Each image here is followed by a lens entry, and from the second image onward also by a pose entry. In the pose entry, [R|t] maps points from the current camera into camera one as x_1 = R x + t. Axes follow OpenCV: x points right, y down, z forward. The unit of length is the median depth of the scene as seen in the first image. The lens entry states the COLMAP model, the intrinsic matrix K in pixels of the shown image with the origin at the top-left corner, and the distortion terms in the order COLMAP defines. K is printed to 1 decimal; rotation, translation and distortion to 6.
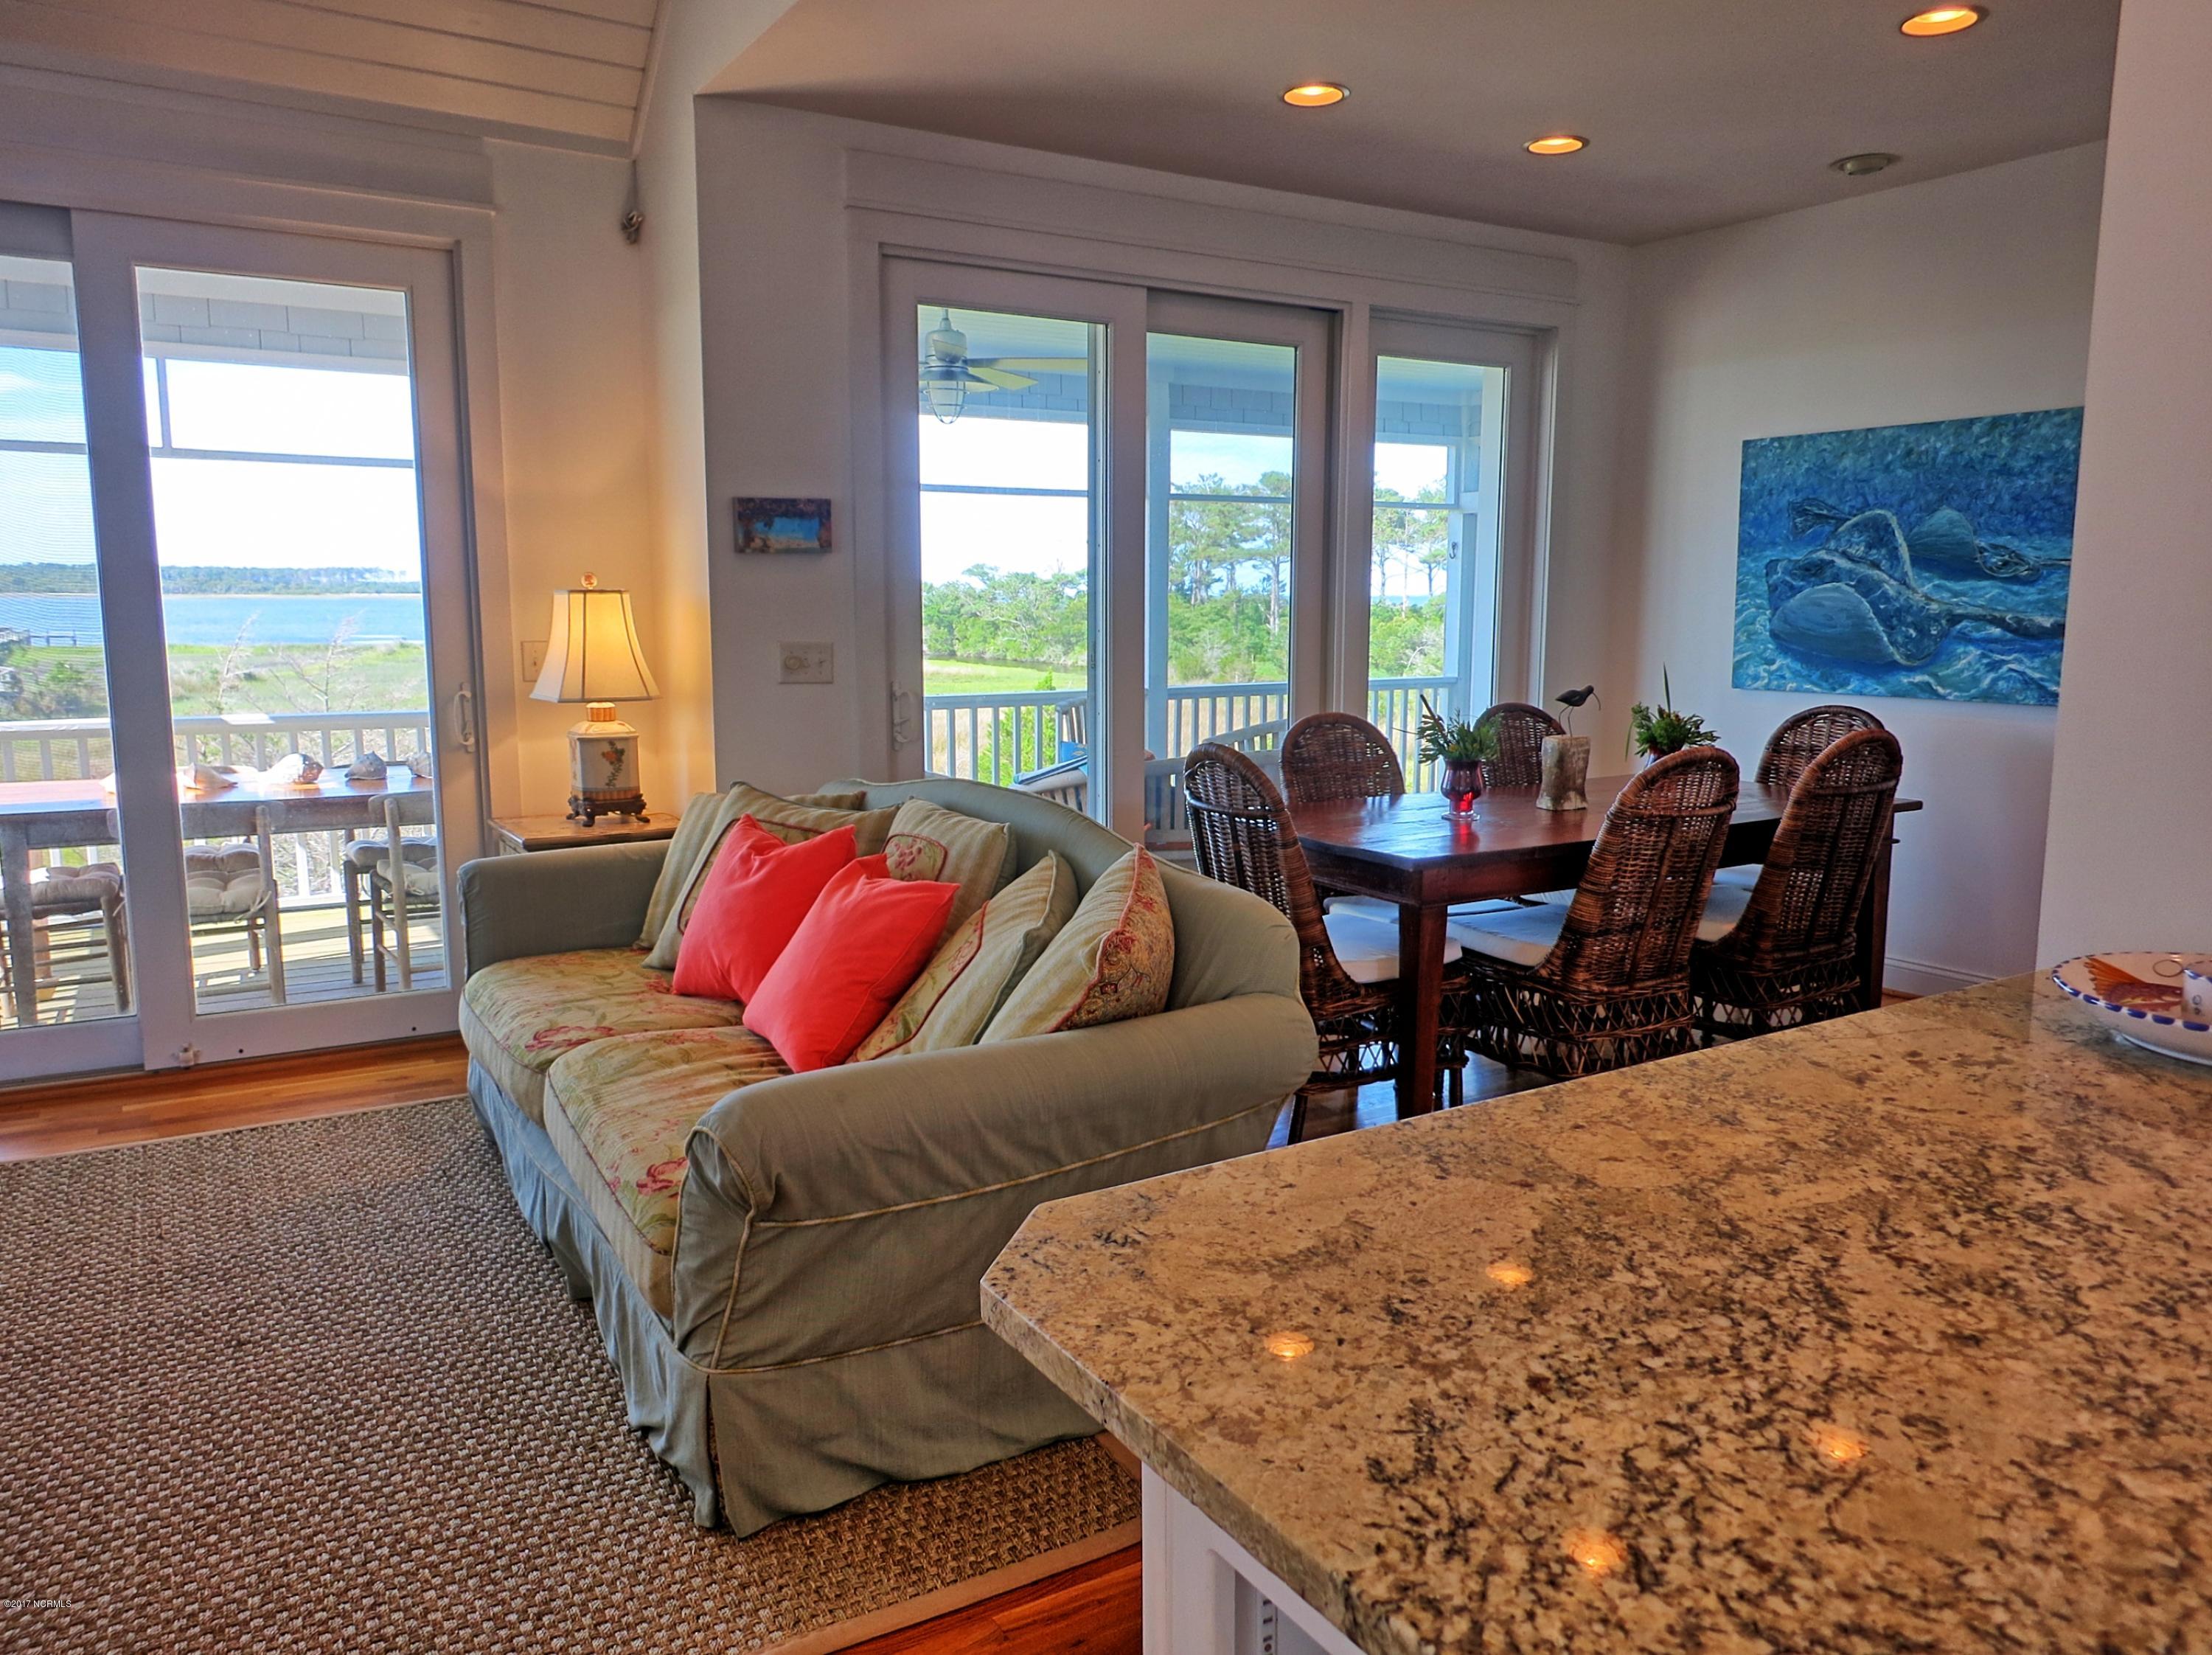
lens RADIAL K [[1578.0, 0, 1075.5], [0, 1578.0, 834.1], [0, 0, 1]] dist [-0.024896, 0.022959]
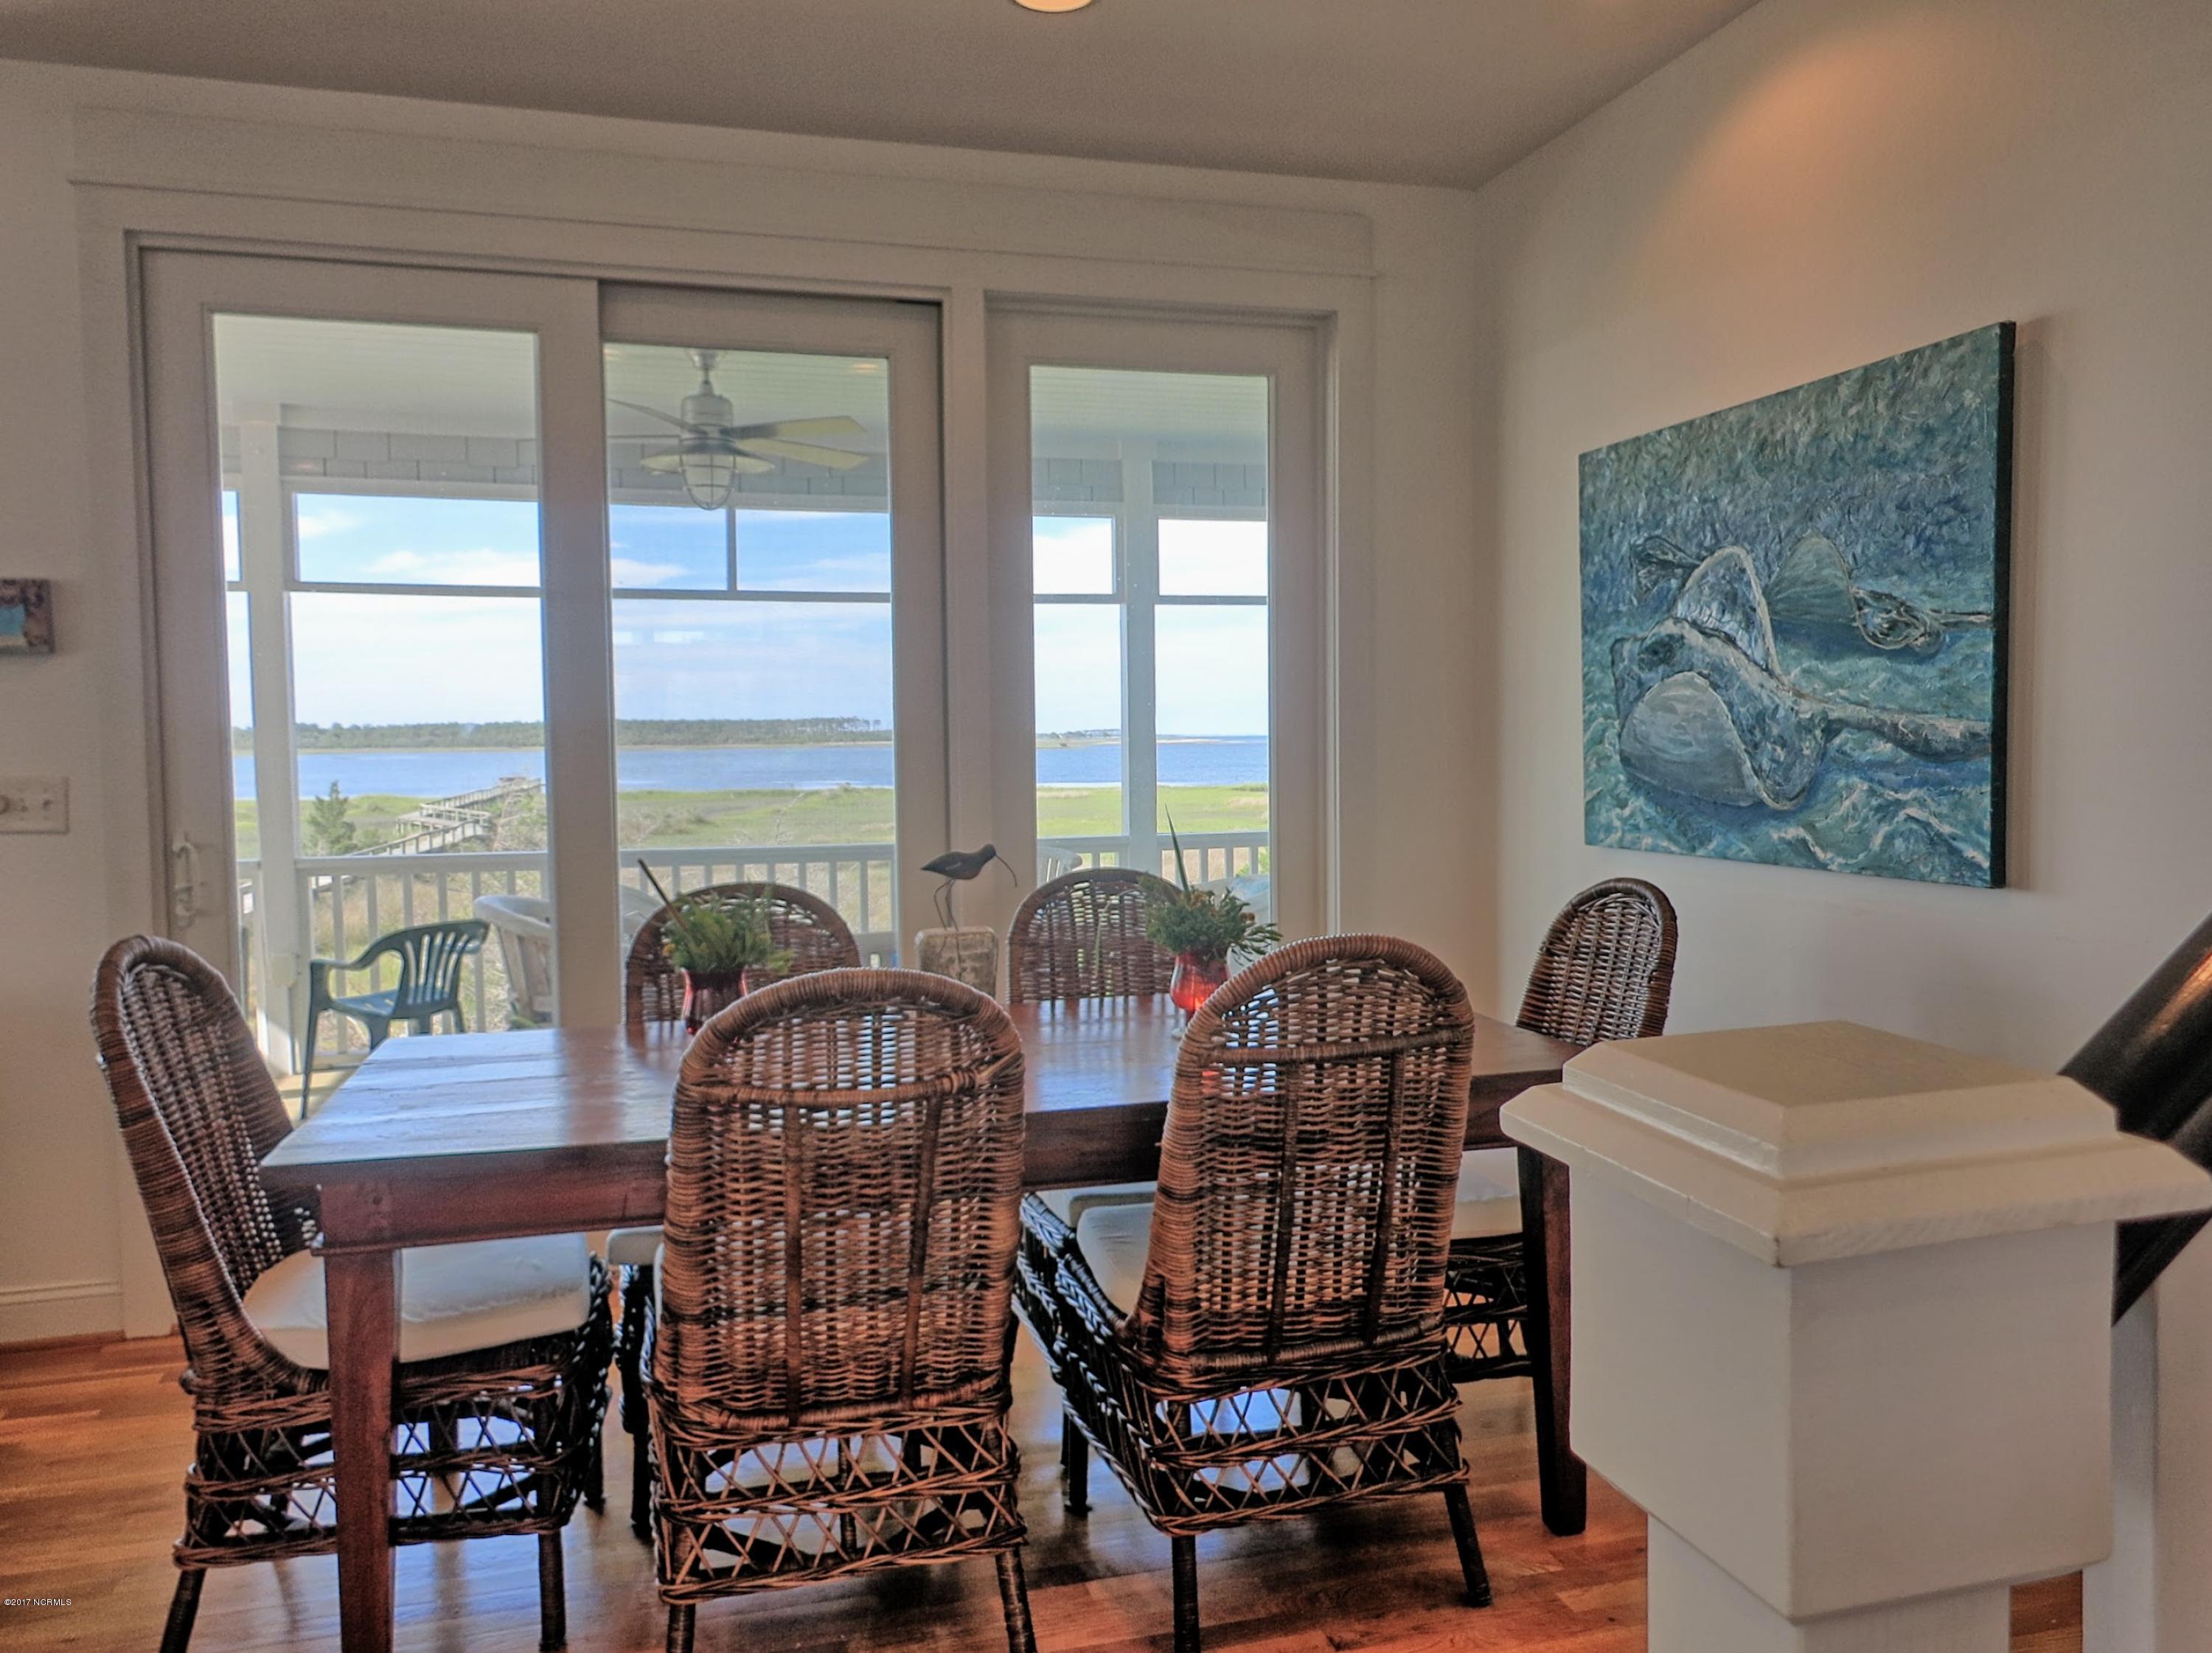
lens RADIAL K [[1577.8, 0, 1151.6], [0, 1577.8, 850.3], [0, 0, 1]] dist [-0.024896, 0.022959]
pose [[0.965938, 0.009340, -0.258604, 0.463300], [-0.029314, 0.996865, -0.073489, -0.043963], [0.257107, 0.078567, 0.963184, 0.391282]]
